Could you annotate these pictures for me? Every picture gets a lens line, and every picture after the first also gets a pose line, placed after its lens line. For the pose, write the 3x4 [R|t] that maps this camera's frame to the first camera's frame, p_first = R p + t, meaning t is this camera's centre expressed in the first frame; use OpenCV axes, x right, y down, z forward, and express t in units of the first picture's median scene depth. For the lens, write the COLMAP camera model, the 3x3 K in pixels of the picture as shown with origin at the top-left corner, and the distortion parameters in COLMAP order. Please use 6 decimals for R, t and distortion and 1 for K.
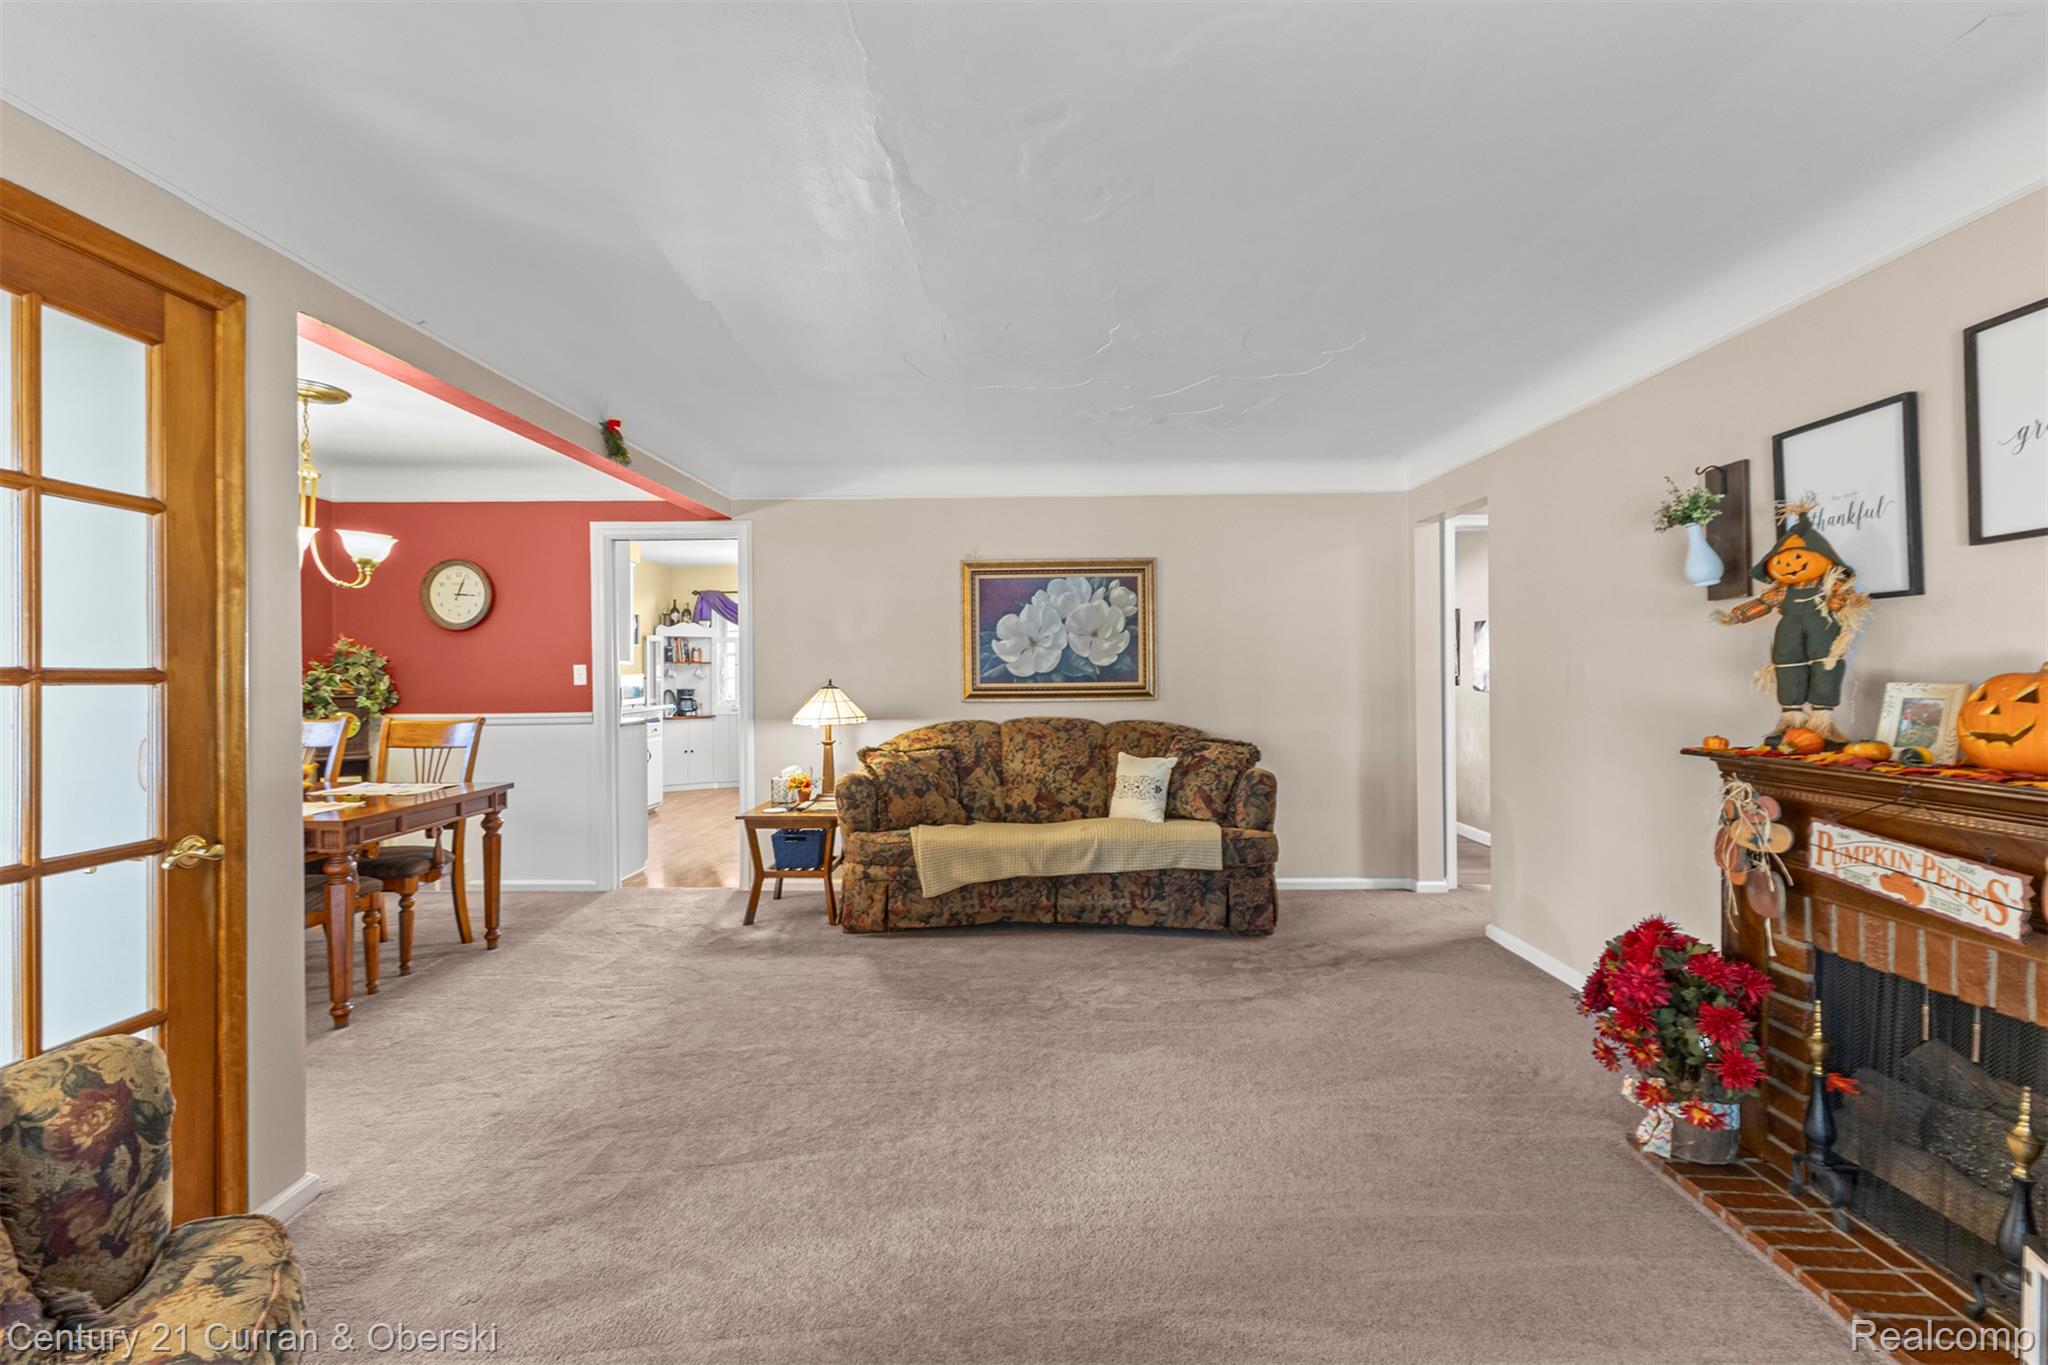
lens RADIAL K [[890.2, 0, 1027.6], [0, 890.2, 666.8], [0, 0, 1]] dist [0.005699, 0.000263]
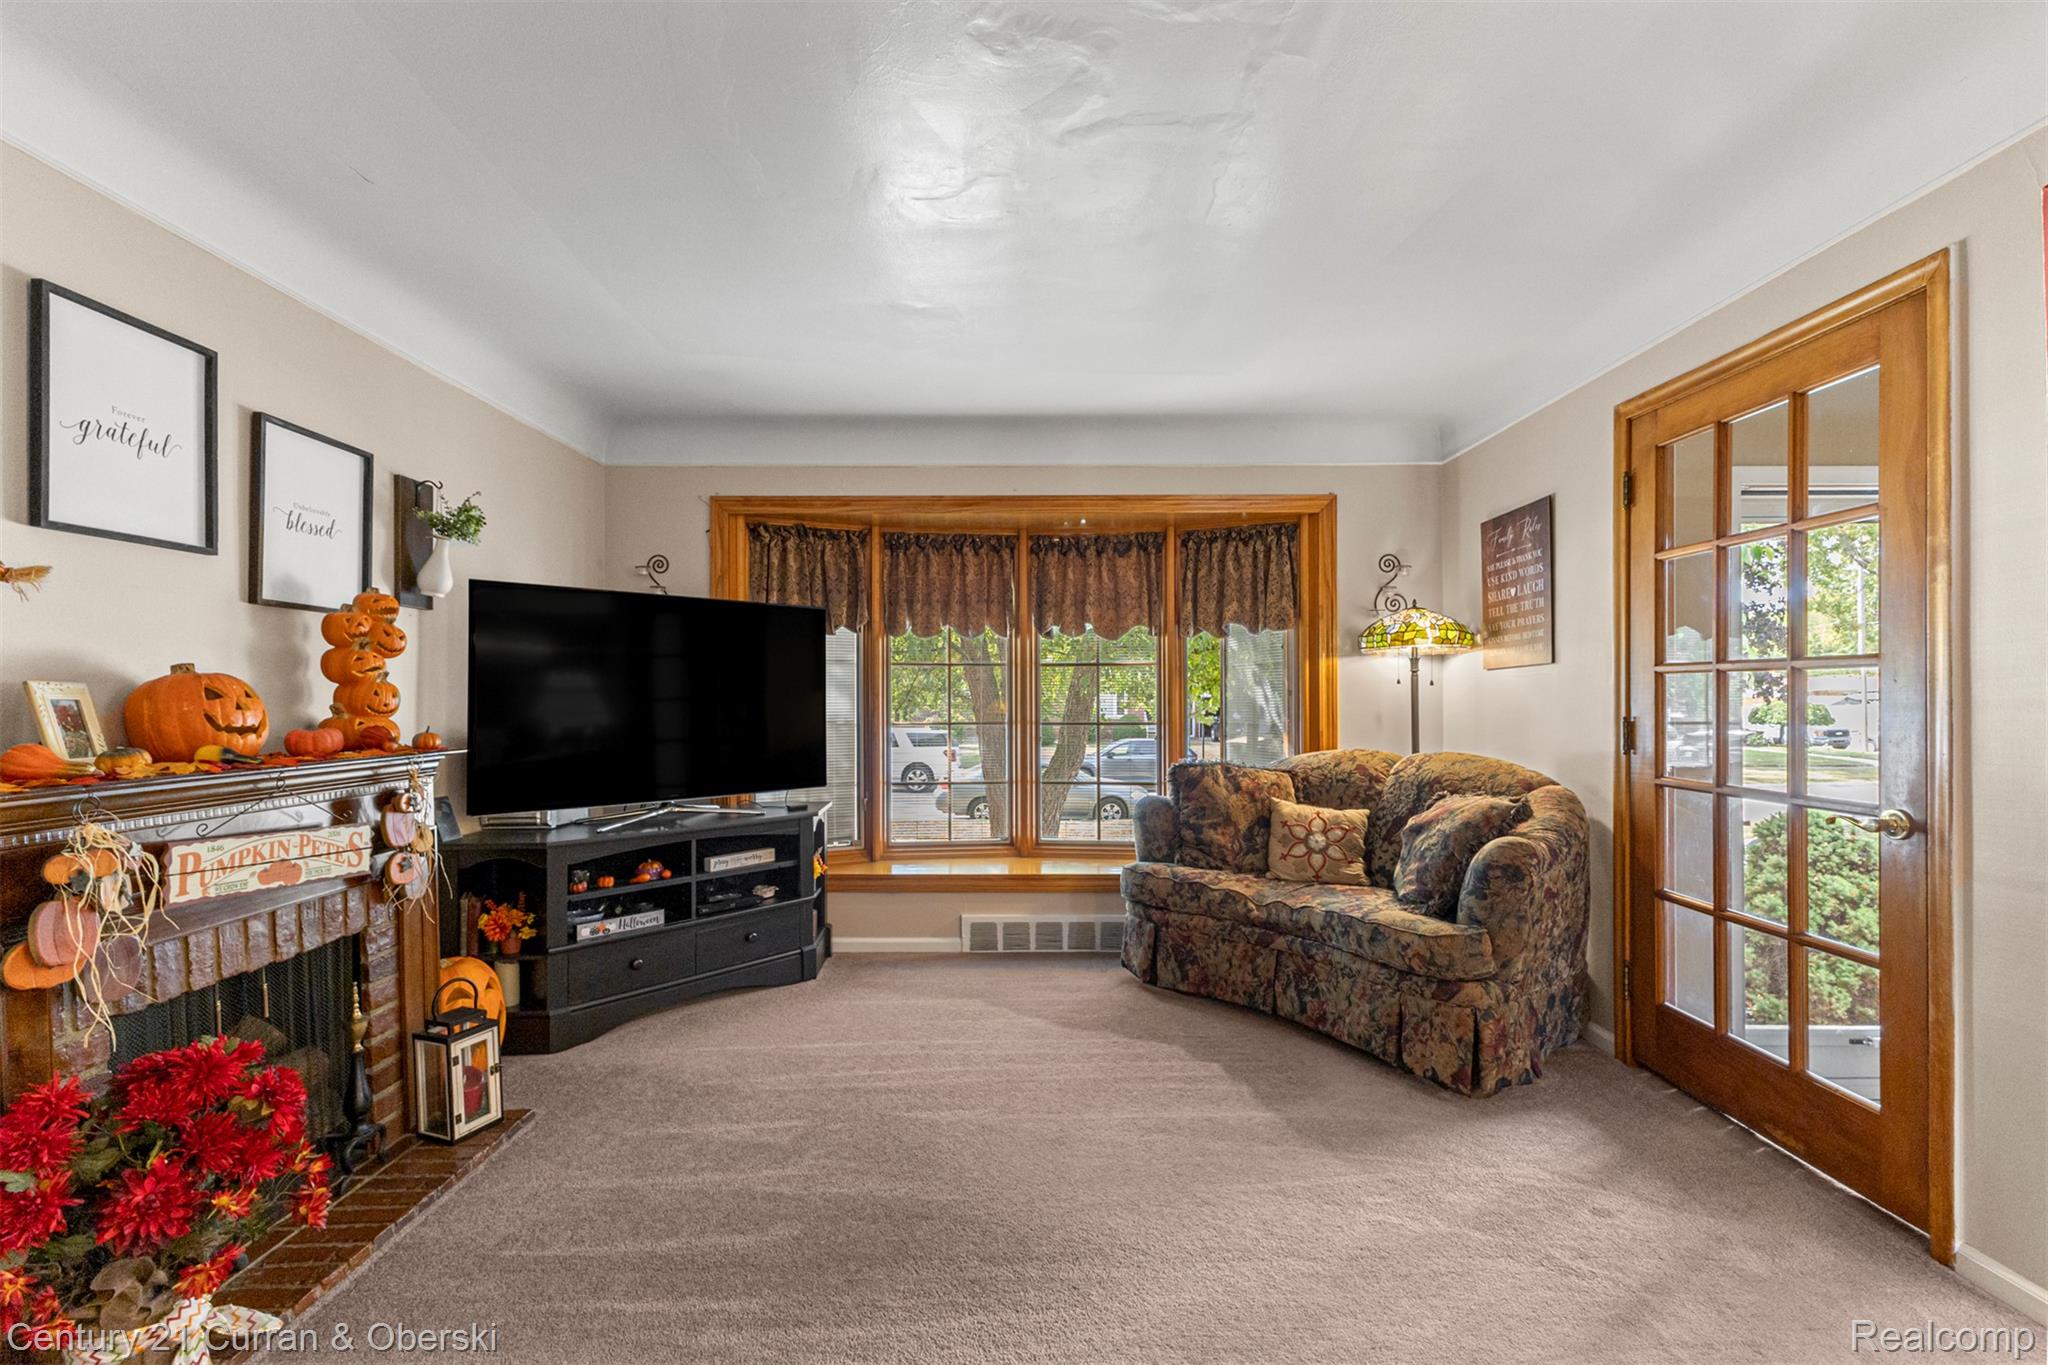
lens RADIAL K [[887.8, 0, 1016.4], [0, 887.8, 689.4], [0, 0, 1]] dist [0.002180, -0.000010]
pose [[-0.999945, 0.007235, -0.007608, 0.102944], [0.007384, 0.999777, -0.019787, 0.050362], [0.007463, -0.019843, -0.999775, 1.878635]]
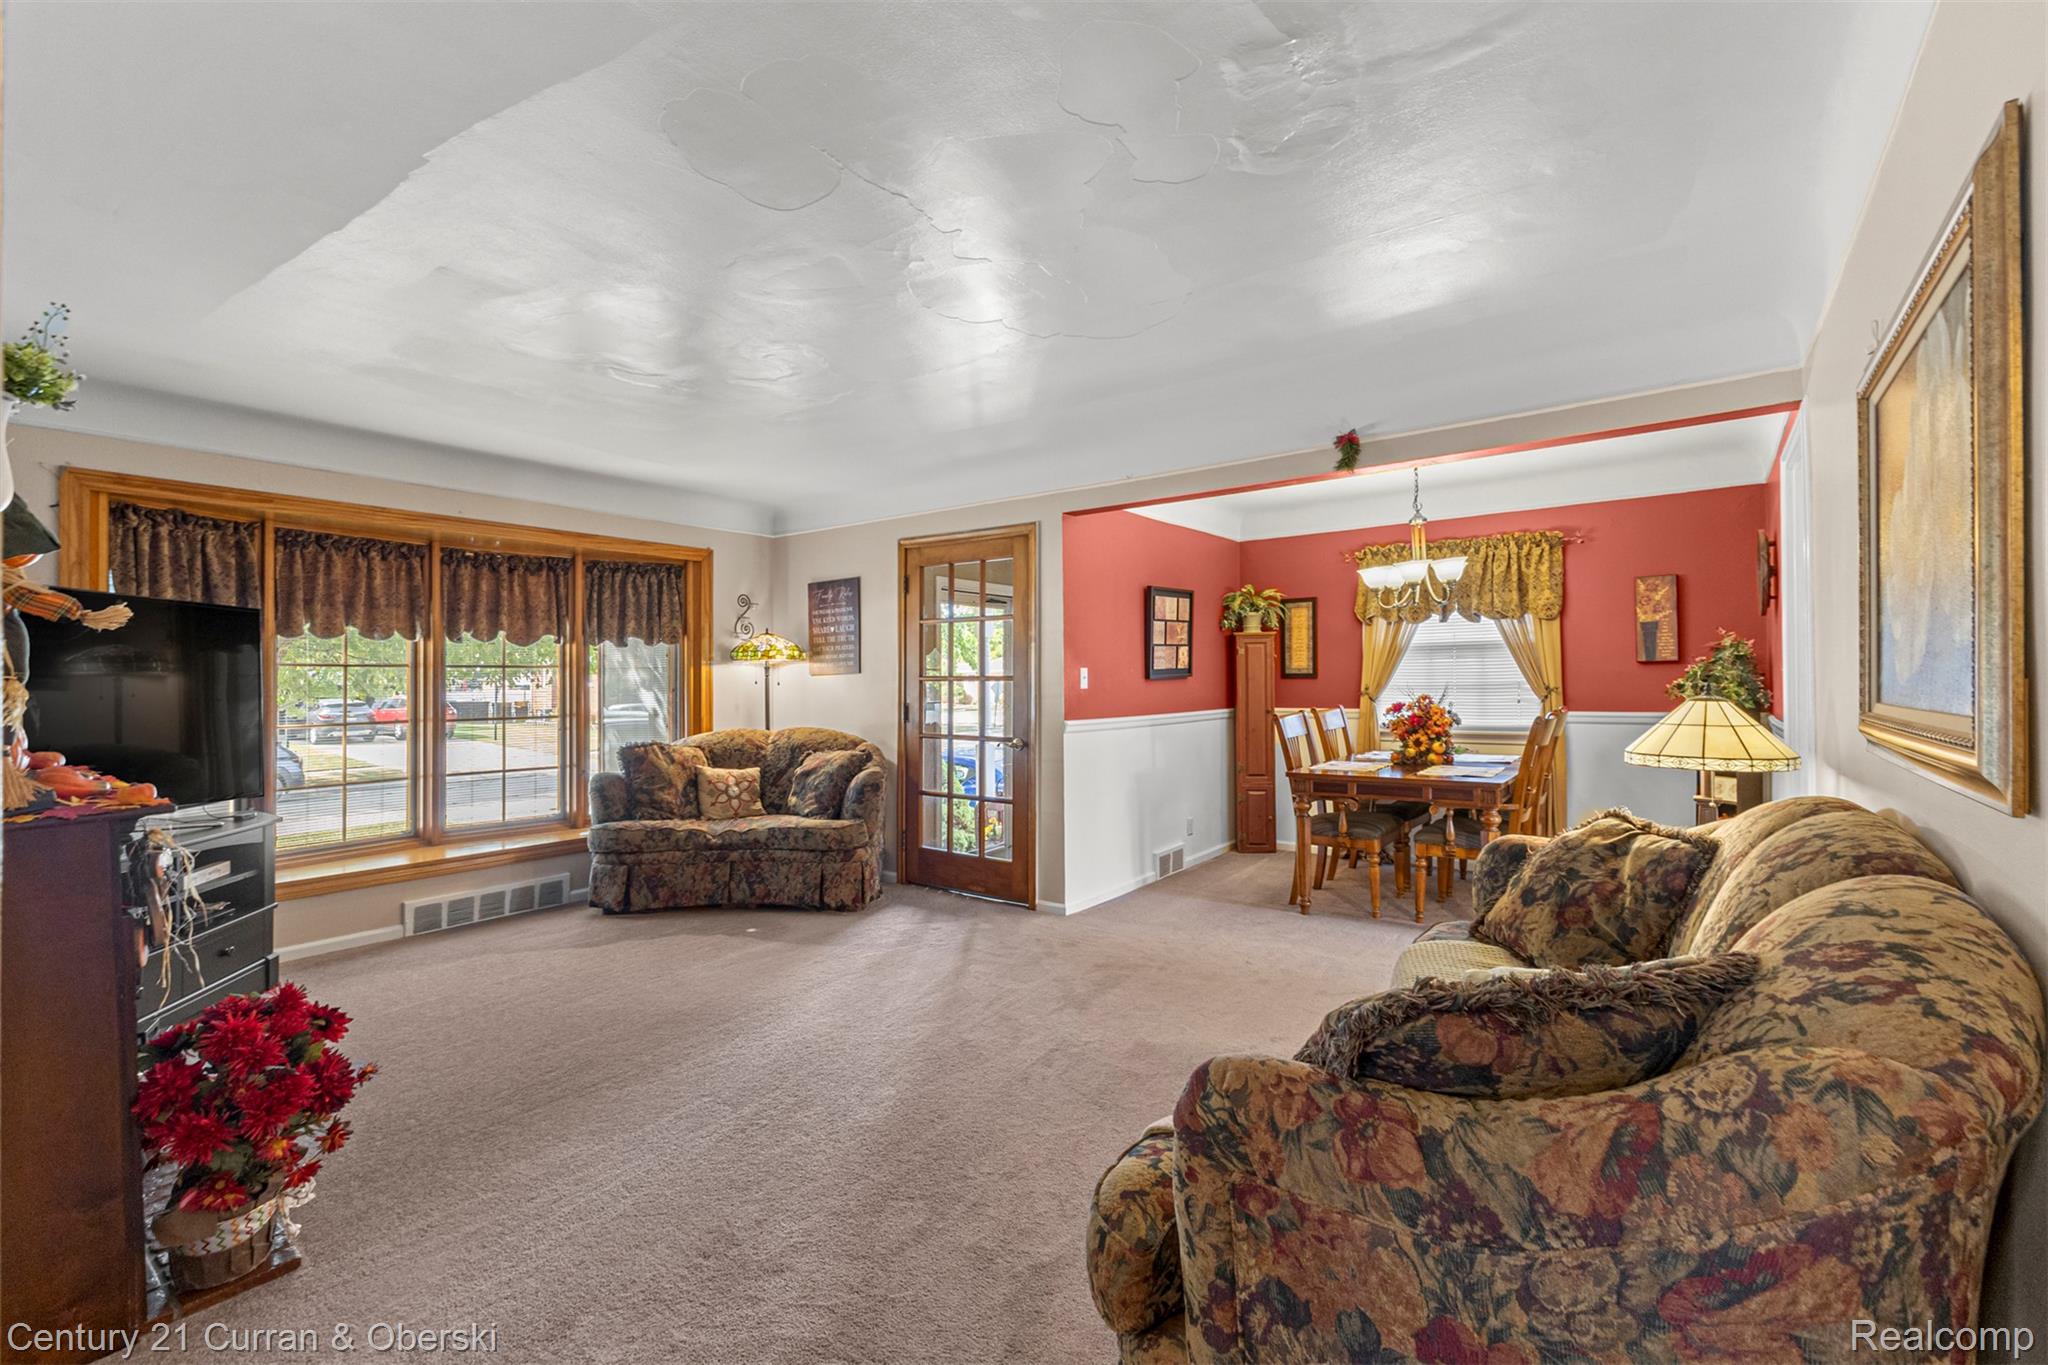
lens RADIAL K [[884.1, 0, 1017.5], [0, 884.1, 681.5], [0, 0, 1]] dist [0.005943, 0.000292]
pose [[-0.591100, 0.012090, -0.806508, 1.065856], [0.019119, 0.999817, 0.000975, 0.011733], [0.806372, -0.014843, -0.591223, 2.331158]]
